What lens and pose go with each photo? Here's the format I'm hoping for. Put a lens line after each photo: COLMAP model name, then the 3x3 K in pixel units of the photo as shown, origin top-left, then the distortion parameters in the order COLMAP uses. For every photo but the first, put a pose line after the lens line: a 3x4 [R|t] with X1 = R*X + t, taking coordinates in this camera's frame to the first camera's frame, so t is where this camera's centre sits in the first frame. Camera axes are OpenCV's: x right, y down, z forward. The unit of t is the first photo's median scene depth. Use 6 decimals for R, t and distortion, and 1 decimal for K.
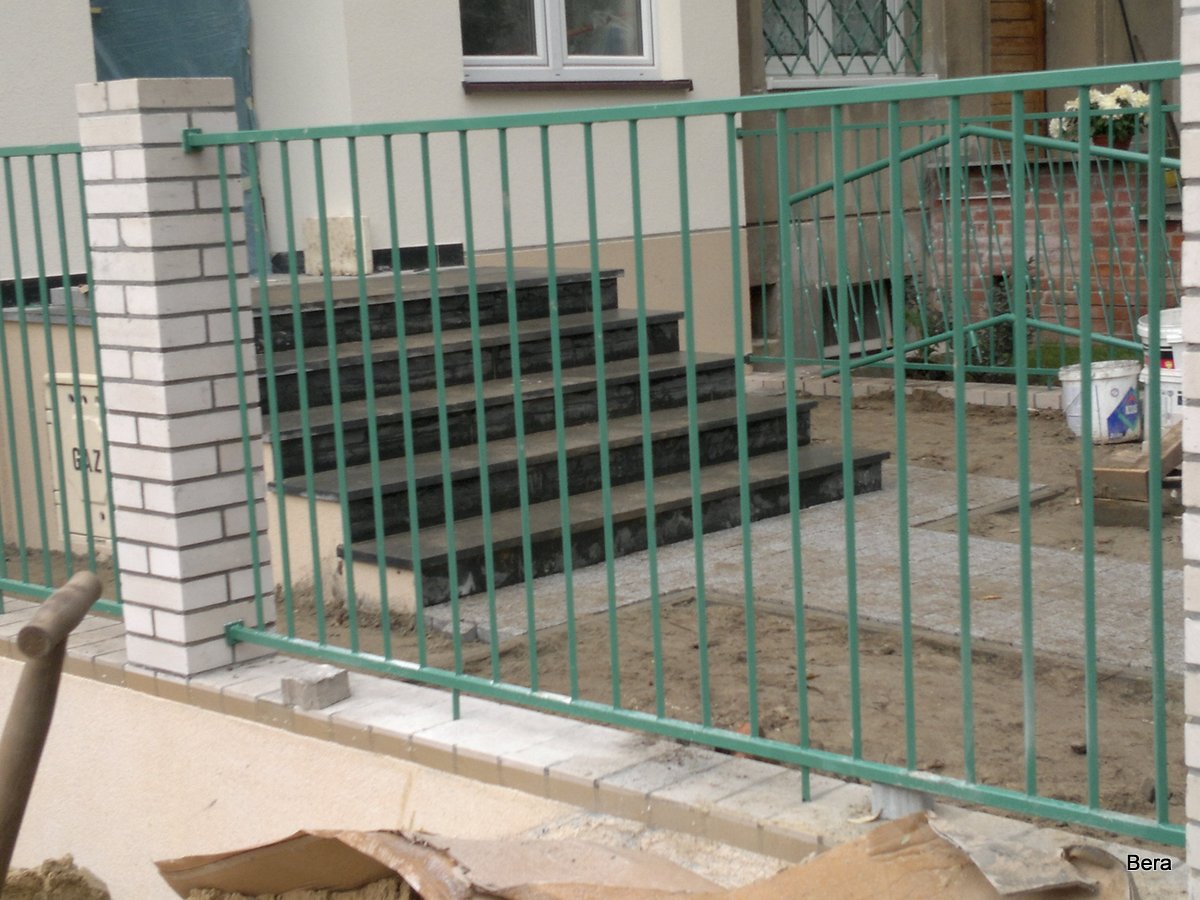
lens RADIAL K [[2014.6, 0, 600.0], [0, 2014.6, 450.0], [0, 0, 1]] dist [0.130363, -0.367813]
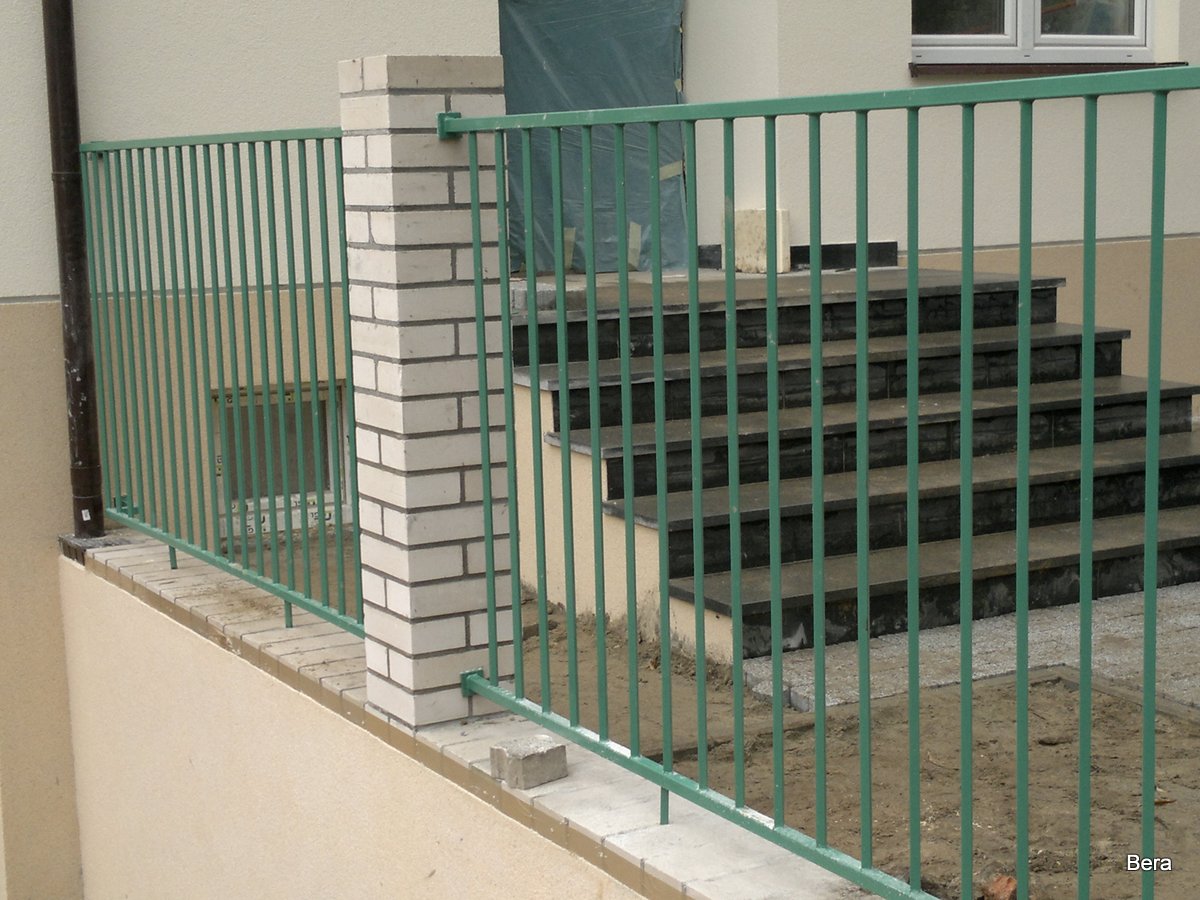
lens RADIAL K [[2014.6, 0, 600.0], [0, 2014.6, 450.0], [0, 0, 1]] dist [0.130363, -0.367813]
pose [[0.959420, 0.063558, -0.274724, 0.089386], [-0.061334, 0.997978, 0.016687, -0.024081], [0.275229, 0.000840, 0.961378, 0.135418]]
